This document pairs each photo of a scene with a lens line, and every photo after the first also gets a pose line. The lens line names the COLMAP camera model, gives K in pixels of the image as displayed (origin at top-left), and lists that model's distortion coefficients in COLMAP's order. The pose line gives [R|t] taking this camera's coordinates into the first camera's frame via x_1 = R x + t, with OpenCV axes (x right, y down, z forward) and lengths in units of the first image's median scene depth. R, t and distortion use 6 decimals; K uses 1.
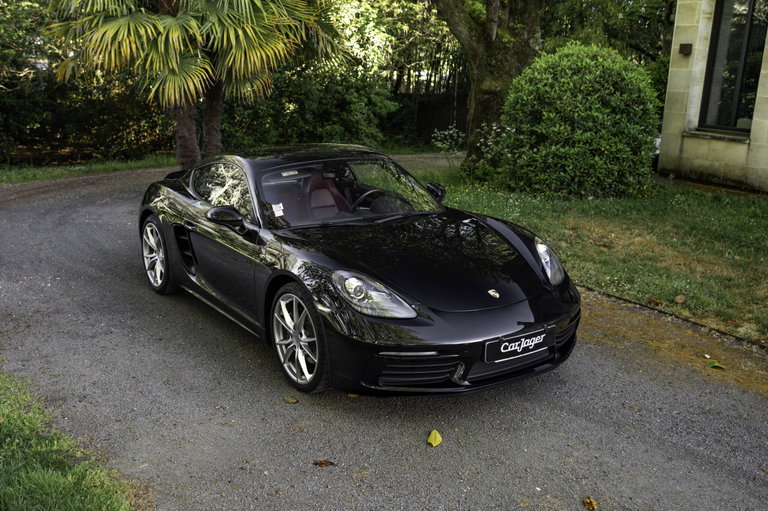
lens RADIAL K [[748.0, 0, 357.7], [0, 748.0, 307.3], [0, 0, 1]] dist [-0.007962, 0.000000]
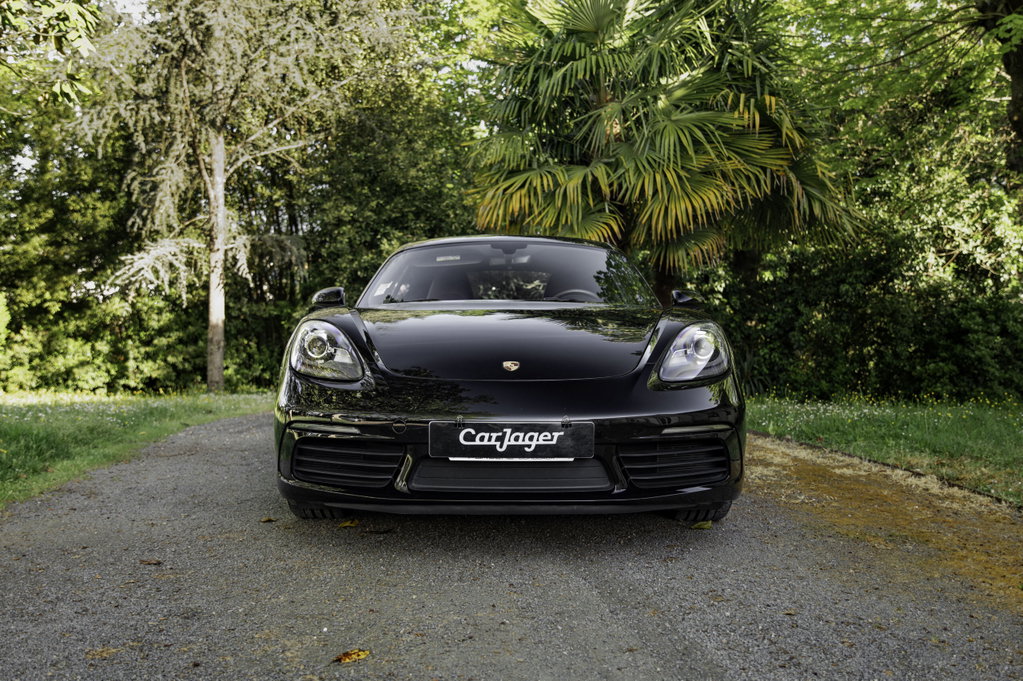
lens RADIAL K [[996.3, 0, 510.5], [0, 996.3, 398.4], [0, 0, 1]] dist [-0.007962, 0.000000]
pose [[0.845269, 0.045253, -0.532421, 0.515350], [-0.174816, 0.964993, -0.195517, 0.138252], [0.504935, 0.258340, 0.823590, 0.287013]]
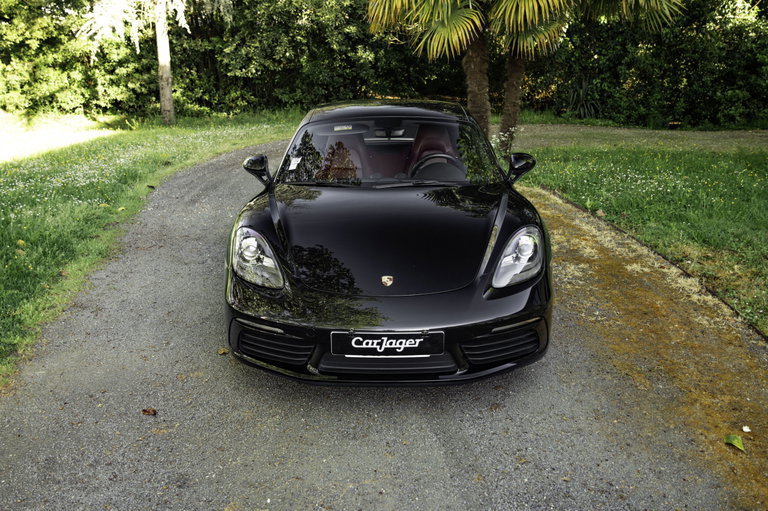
lens RADIAL K [[748.0, 0, 390.5], [0, 748.0, 321.2], [0, 0, 1]] dist [-0.007962, 0.000000]
pose [[0.840404, 0.201683, -0.503036, 0.527086], [-0.166944, 0.979382, 0.113758, -0.059967], [0.515607, -0.011624, 0.856746, 0.222979]]
